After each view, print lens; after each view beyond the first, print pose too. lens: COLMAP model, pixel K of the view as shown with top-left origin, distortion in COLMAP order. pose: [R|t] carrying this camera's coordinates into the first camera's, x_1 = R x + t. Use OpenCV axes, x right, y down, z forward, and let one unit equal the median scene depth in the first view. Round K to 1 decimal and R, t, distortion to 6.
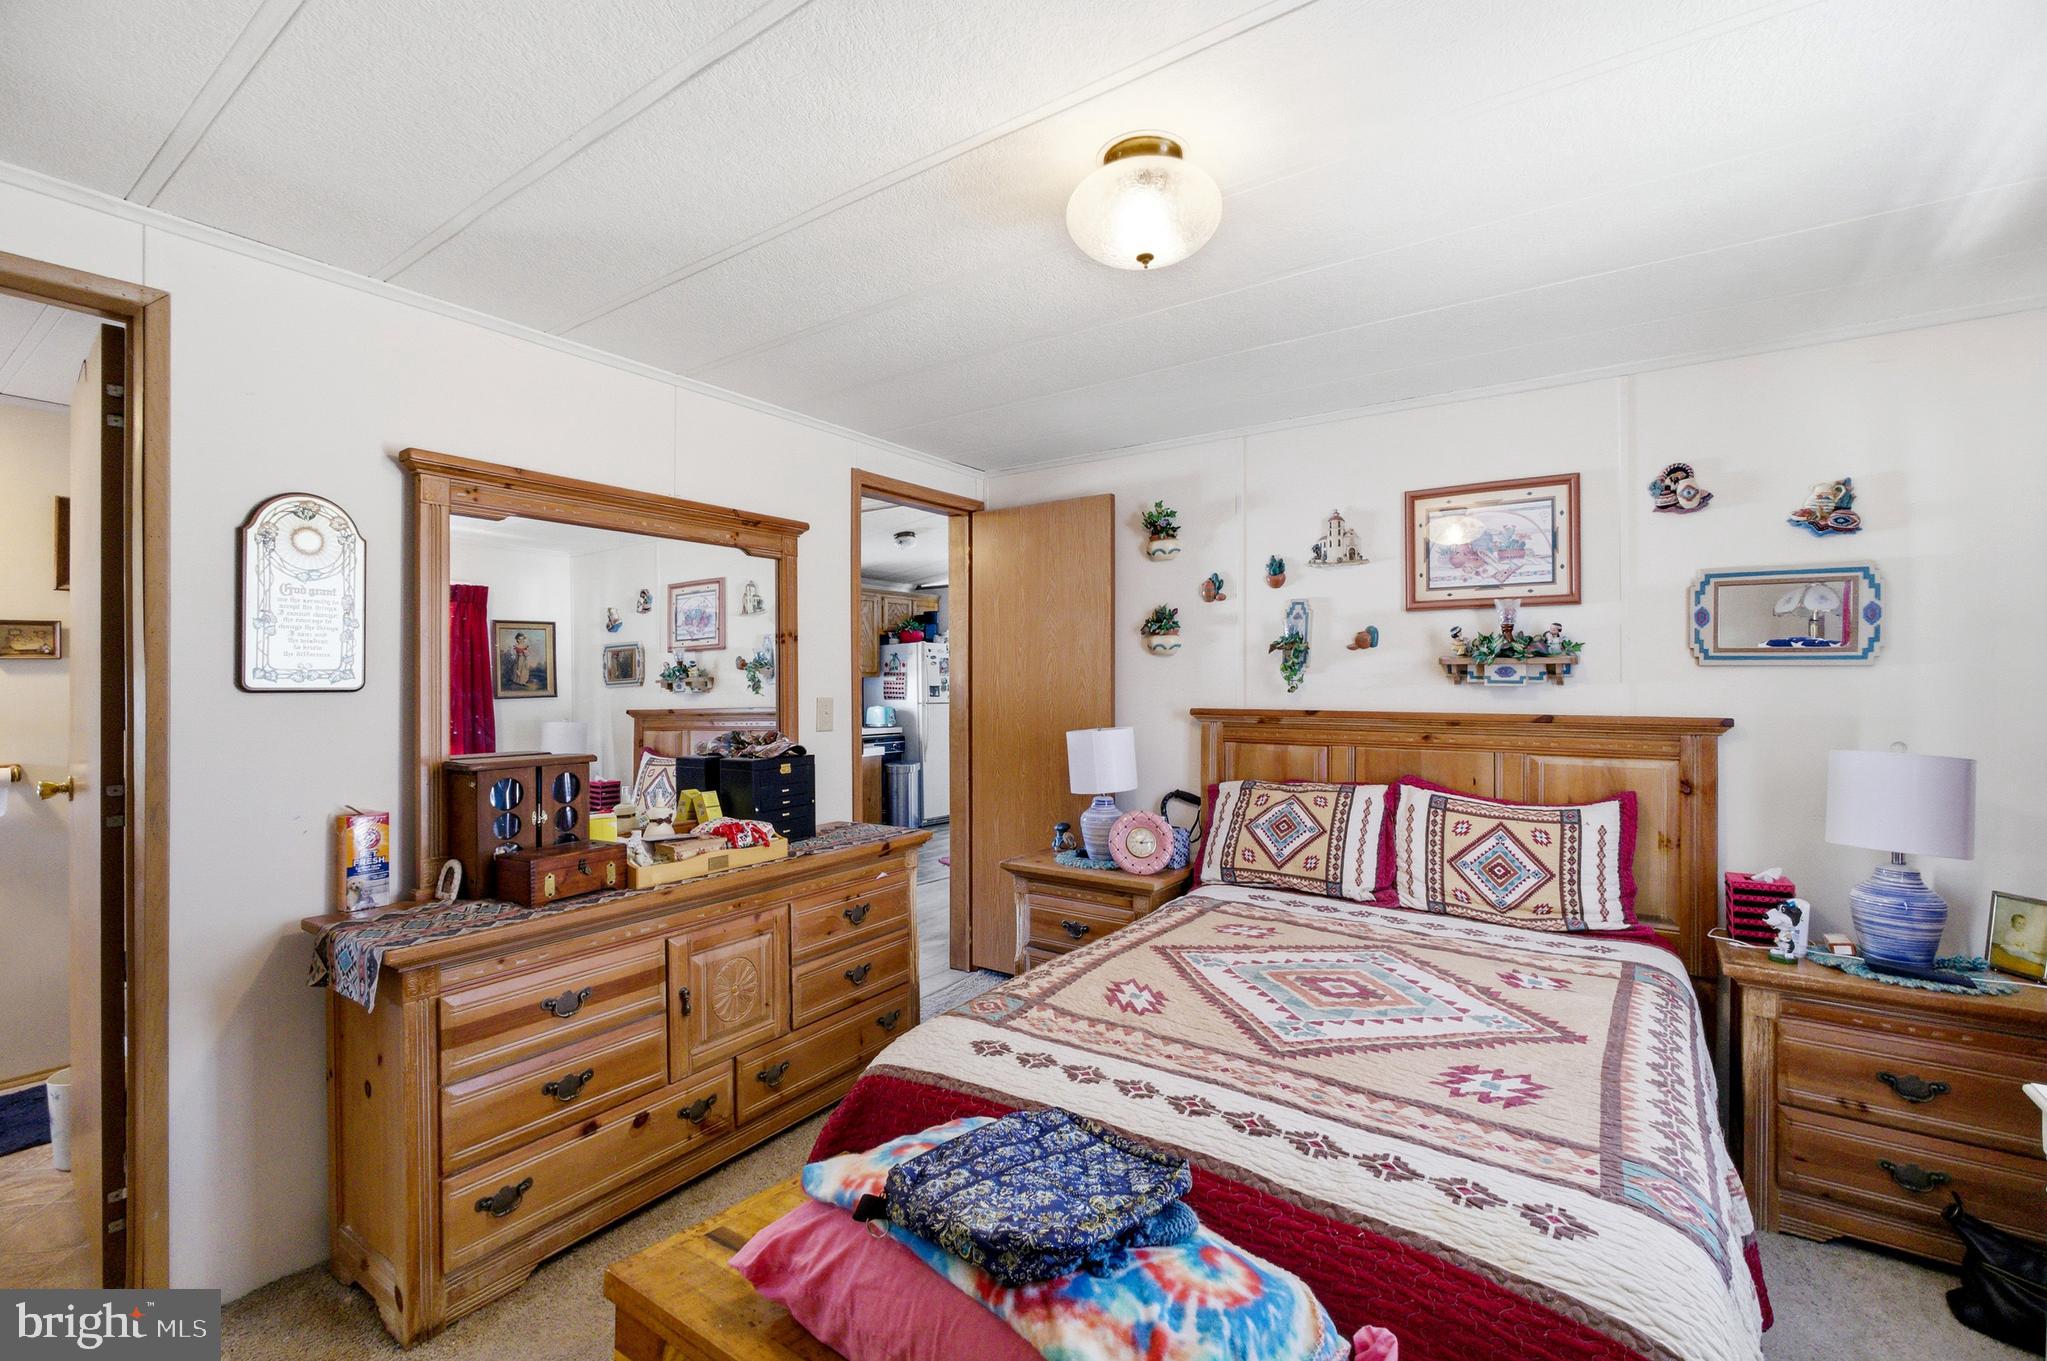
lens RADIAL K [[878.5, 0, 1024.1], [0, 878.5, 685.4], [0, 0, 1]] dist [-0.001083, 0.000441]
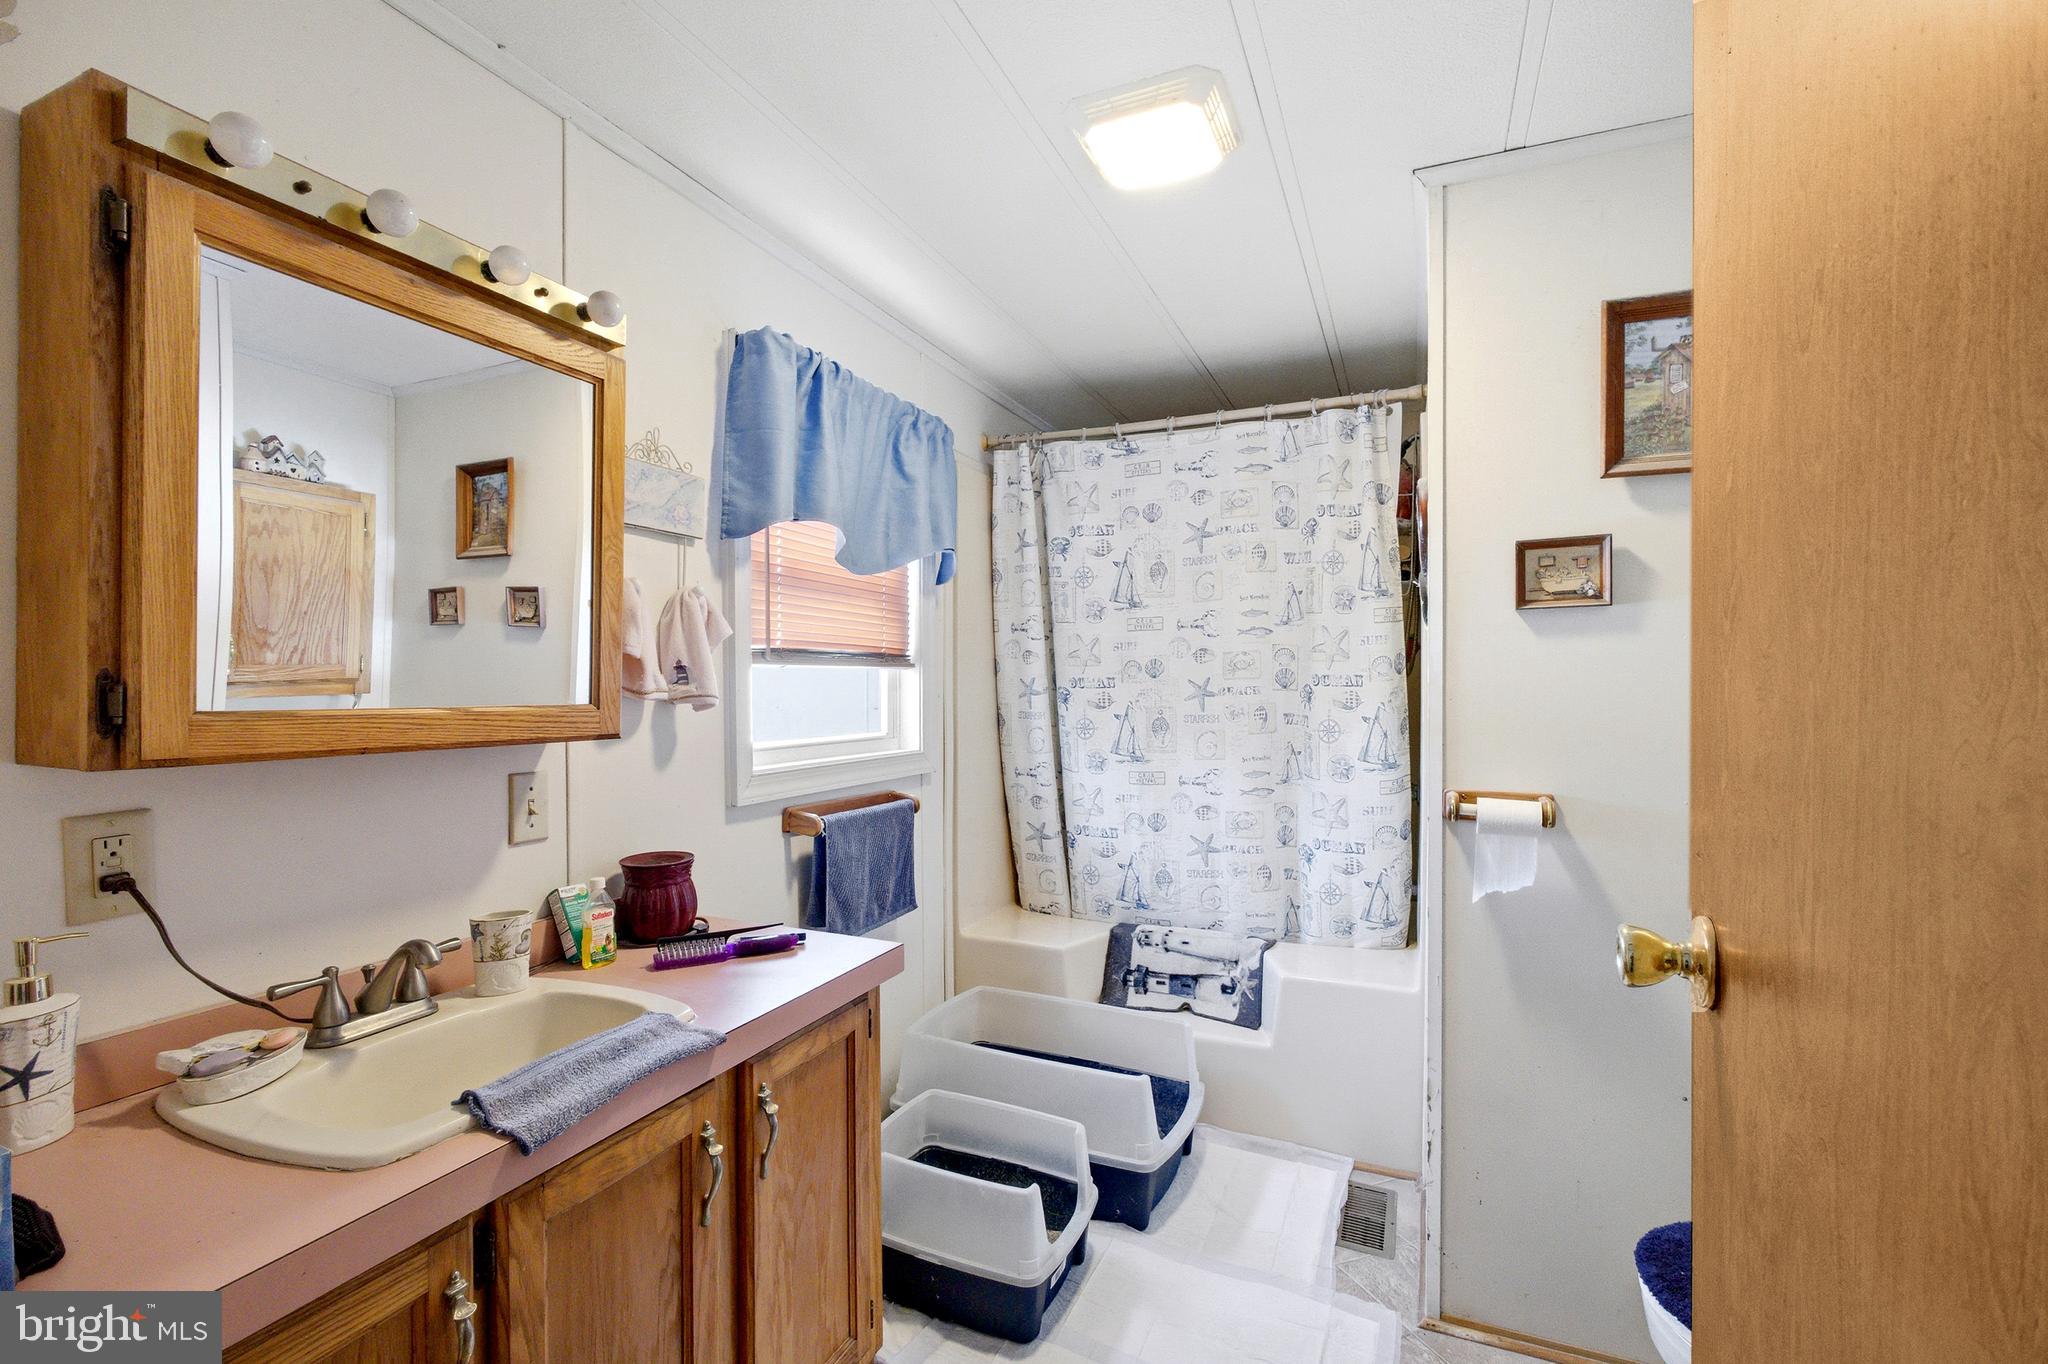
lens RADIAL K [[879.0, 0, 1024.6], [0, 879.0, 686.9], [0, 0, 1]] dist [-0.001083, 0.000441]
pose [[0.186894, 0.000619, -0.982380, -0.649199], [-0.003120, 0.999995, 0.000037, 0.021877], [0.982375, 0.003058, 0.186895, 0.557582]]
